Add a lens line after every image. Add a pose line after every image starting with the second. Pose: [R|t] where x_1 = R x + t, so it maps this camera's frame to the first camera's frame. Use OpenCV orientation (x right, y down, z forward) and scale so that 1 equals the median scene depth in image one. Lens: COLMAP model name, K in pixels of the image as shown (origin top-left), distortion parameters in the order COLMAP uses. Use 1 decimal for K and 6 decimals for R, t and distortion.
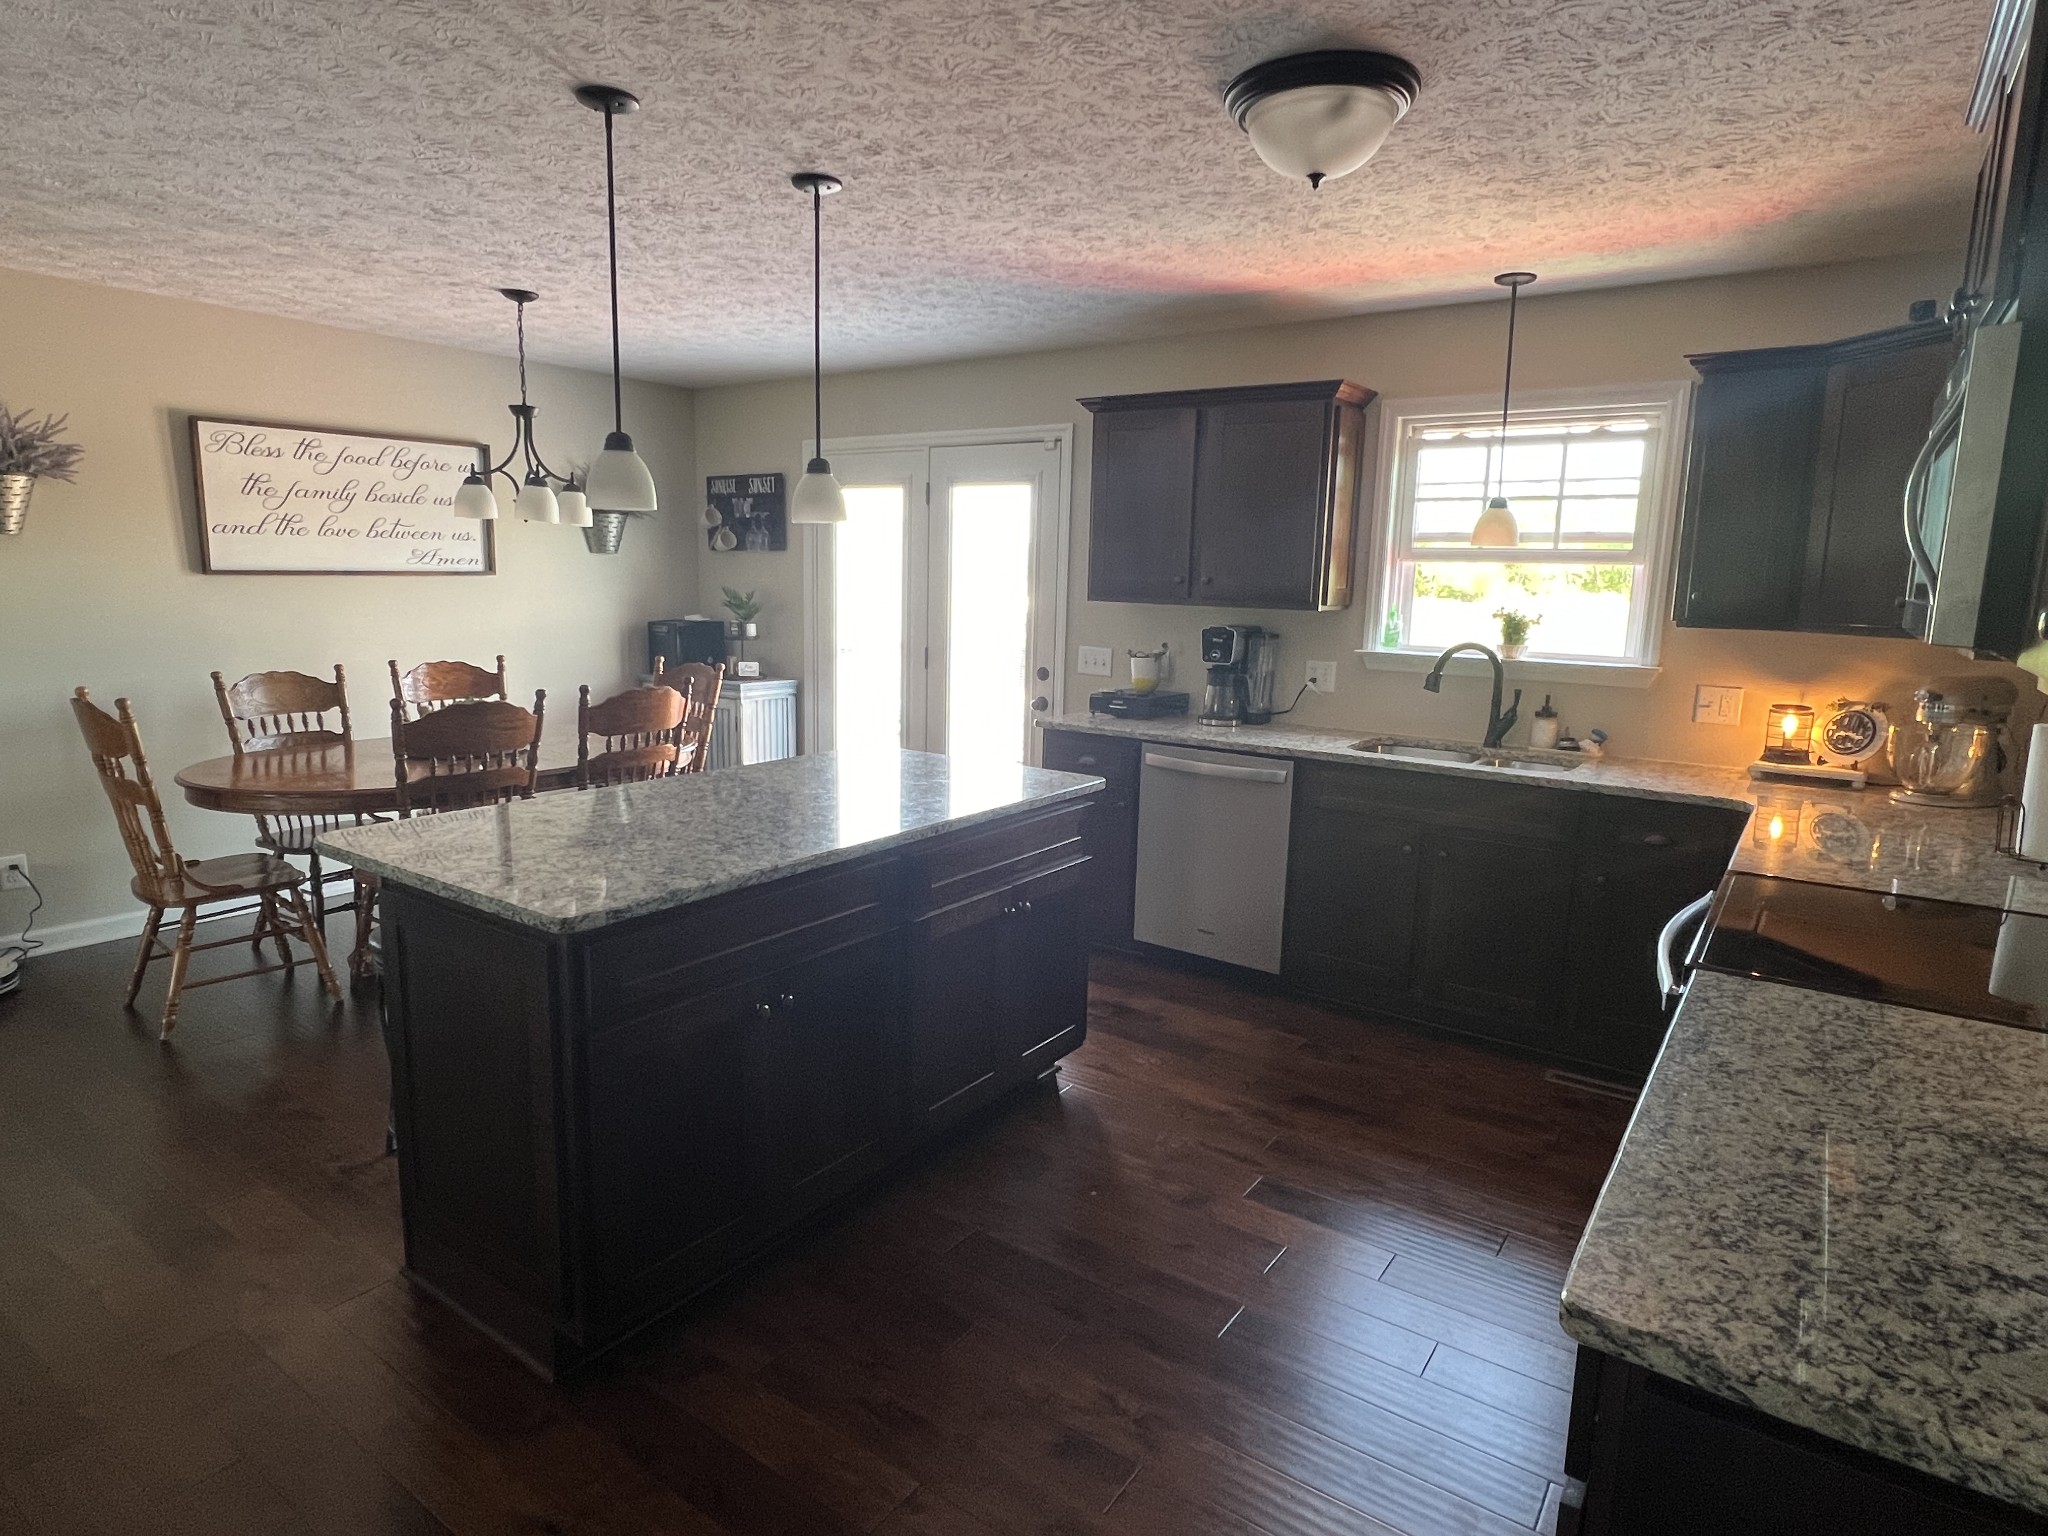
lens RADIAL K [[1141.7, 0, 1023.5], [0, 1141.7, 765.9], [0, 0, 1]] dist [-0.004750, 0.002757]
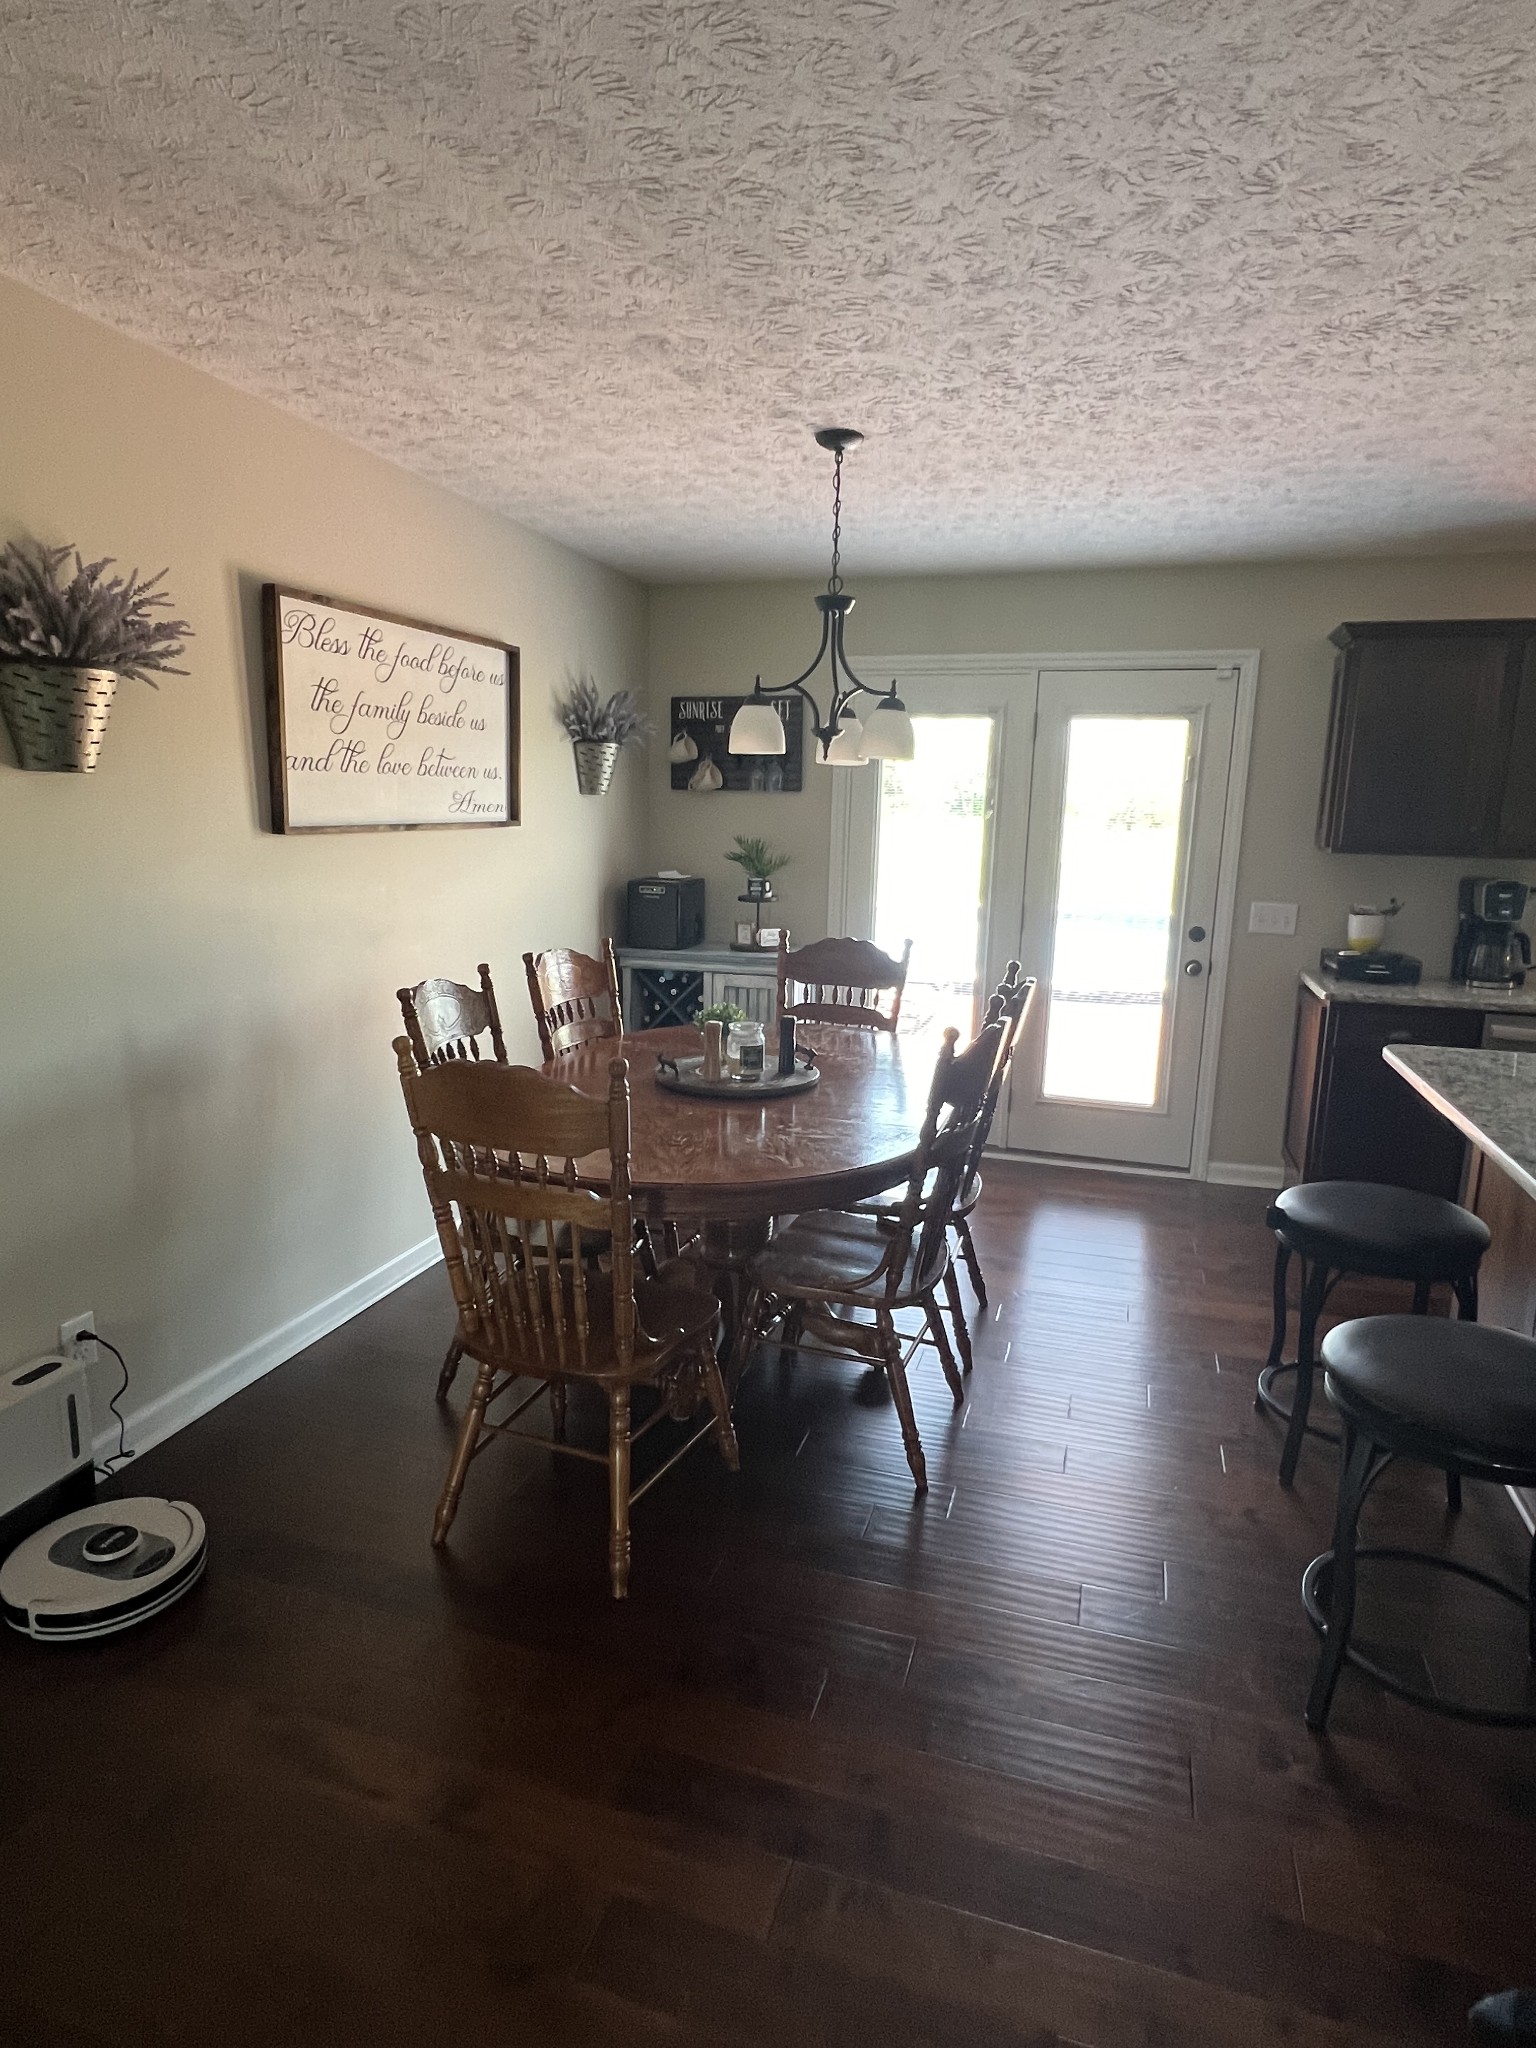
lens RADIAL K [[1142.3, 0, 767.1], [0, 1142.3, 1023.1], [0, 0, 1]] dist [0.002070, 0.000244]
pose [[0.950414, -0.061121, 0.304921, -0.597513], [0.052971, 0.997985, 0.034937, -0.063165], [-0.306442, -0.017053, 0.951736, 0.270786]]
